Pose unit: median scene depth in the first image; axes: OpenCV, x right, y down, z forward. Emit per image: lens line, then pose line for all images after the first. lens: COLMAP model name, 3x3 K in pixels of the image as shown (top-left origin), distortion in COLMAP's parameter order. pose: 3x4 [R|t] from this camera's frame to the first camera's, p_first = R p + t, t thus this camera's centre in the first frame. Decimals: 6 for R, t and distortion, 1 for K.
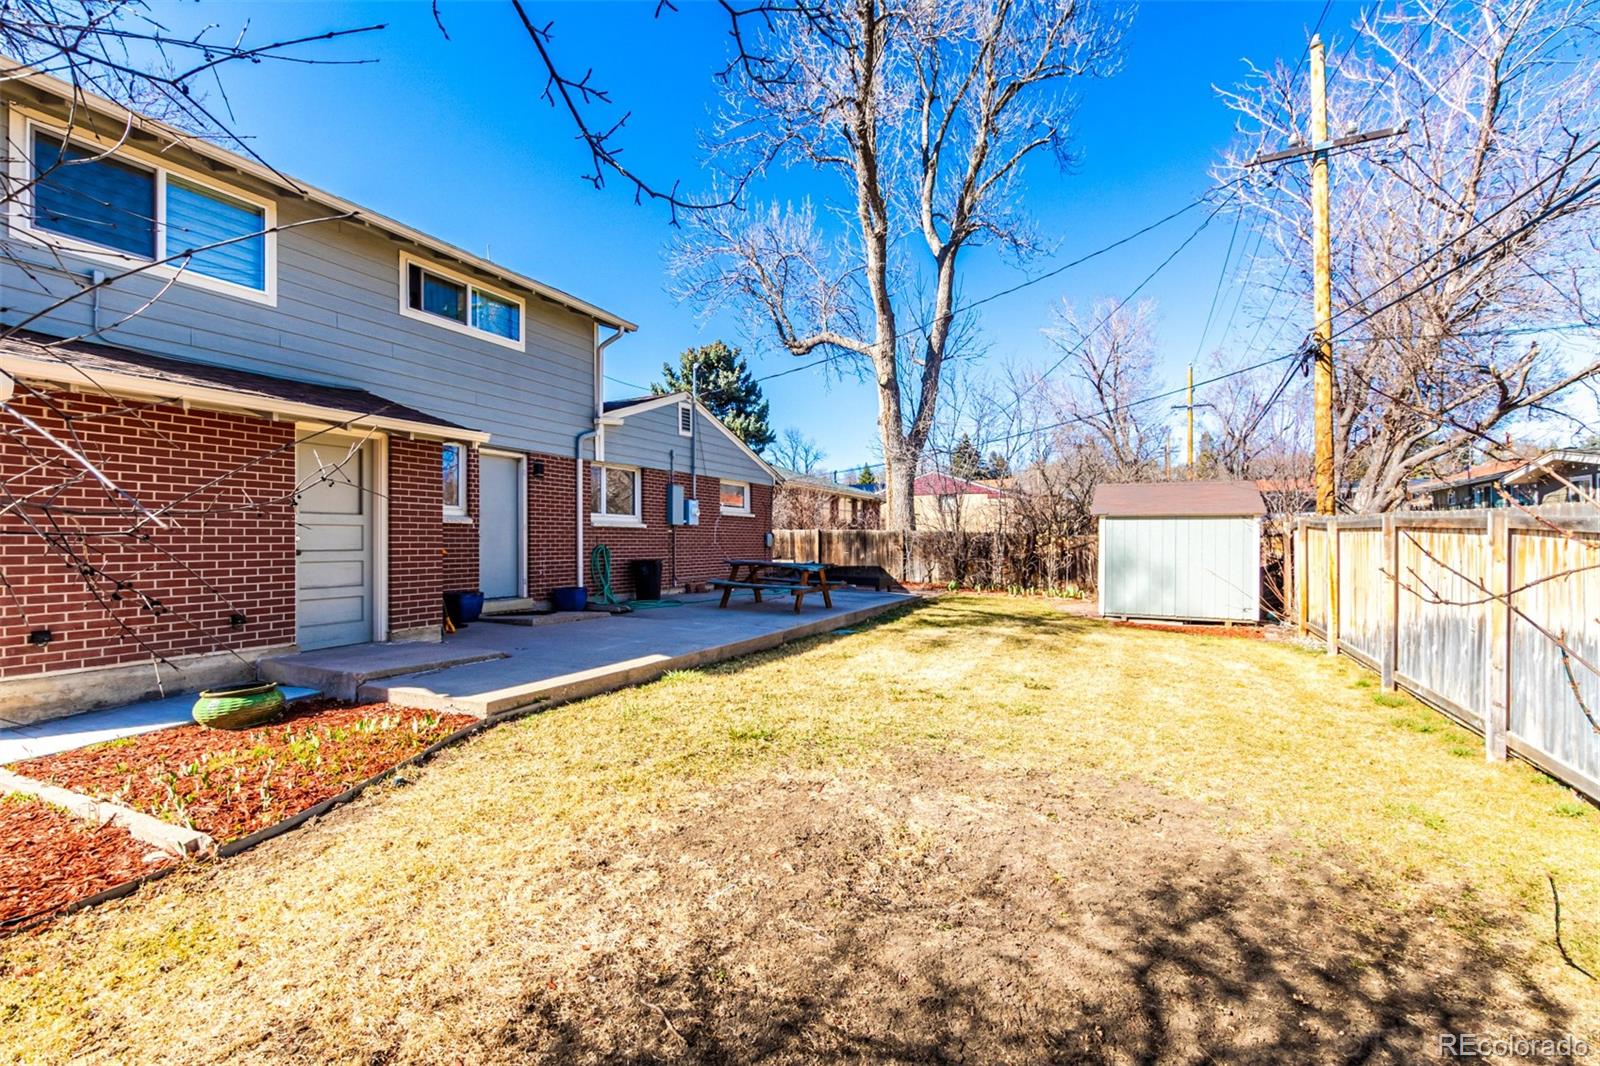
lens RADIAL K [[730.6, 0, 798.3], [0, 730.6, 537.1], [0, 0, 1]] dist [0.002591, -0.000444]
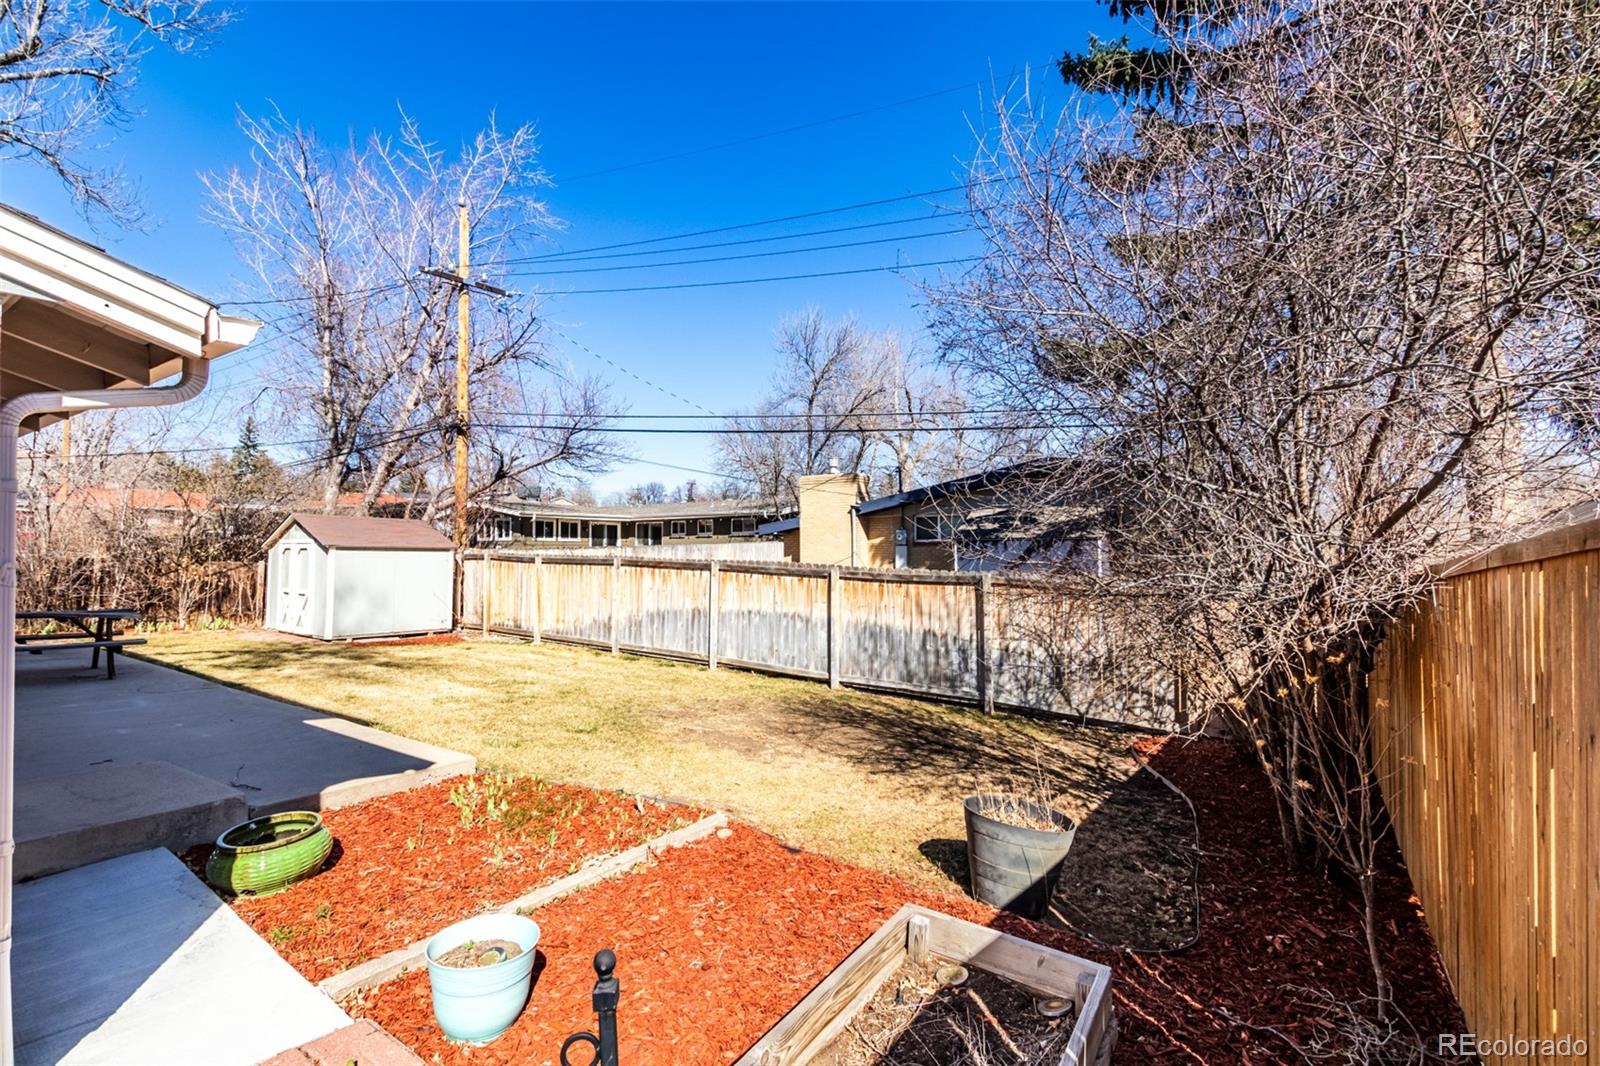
lens RADIAL K [[730.6, 0, 798.3], [0, 730.6, 537.1], [0, 0, 1]] dist [0.002591, -0.000444]
pose [[0.173871, 0.026331, 0.984416, -0.564154], [-0.011837, 0.999626, -0.024647, -0.026215], [-0.984697, -0.007367, 0.174118, 0.151648]]
